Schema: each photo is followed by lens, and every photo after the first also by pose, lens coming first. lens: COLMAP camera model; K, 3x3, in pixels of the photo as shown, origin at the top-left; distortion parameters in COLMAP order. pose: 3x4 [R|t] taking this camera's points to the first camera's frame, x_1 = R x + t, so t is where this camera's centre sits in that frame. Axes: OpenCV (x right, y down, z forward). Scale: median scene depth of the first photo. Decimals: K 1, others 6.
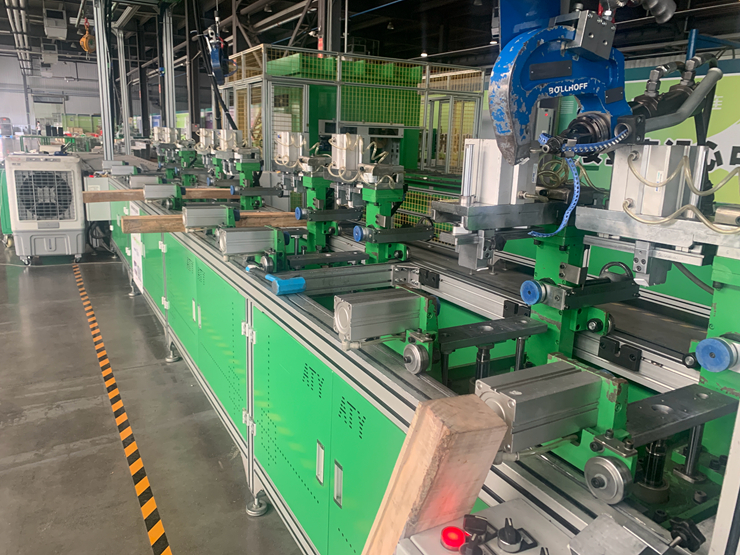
lens RADIAL K [[556.5, 0, 353.6], [0, 556.5, 273.0], [0, 0, 1]] dist [0.008640, 0.002725]
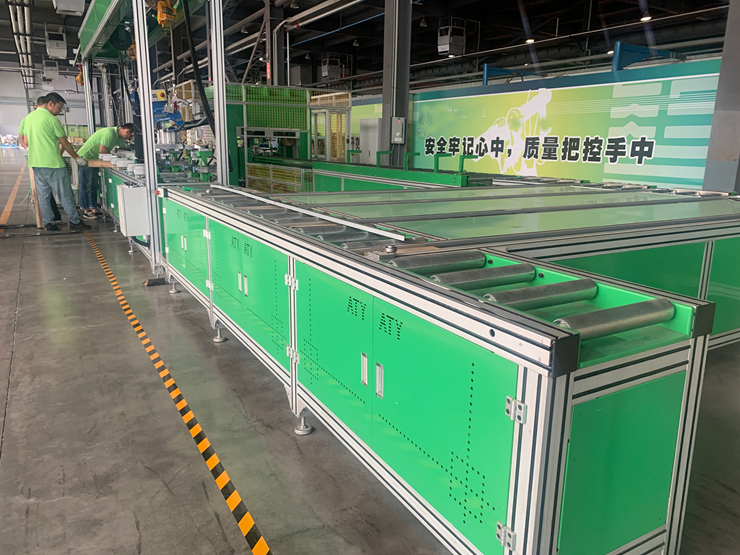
lens RADIAL K [[556.8, 0, 370.0], [0, 556.8, 277.5], [0, 0, 1]] dist [0.012993, -0.004929]
pose [[0.999677, -0.018094, 0.017821, 0.076746], [0.018165, 0.999828, -0.003861, 0.042480], [-0.017748, 0.004183, 0.999834, -0.150337]]
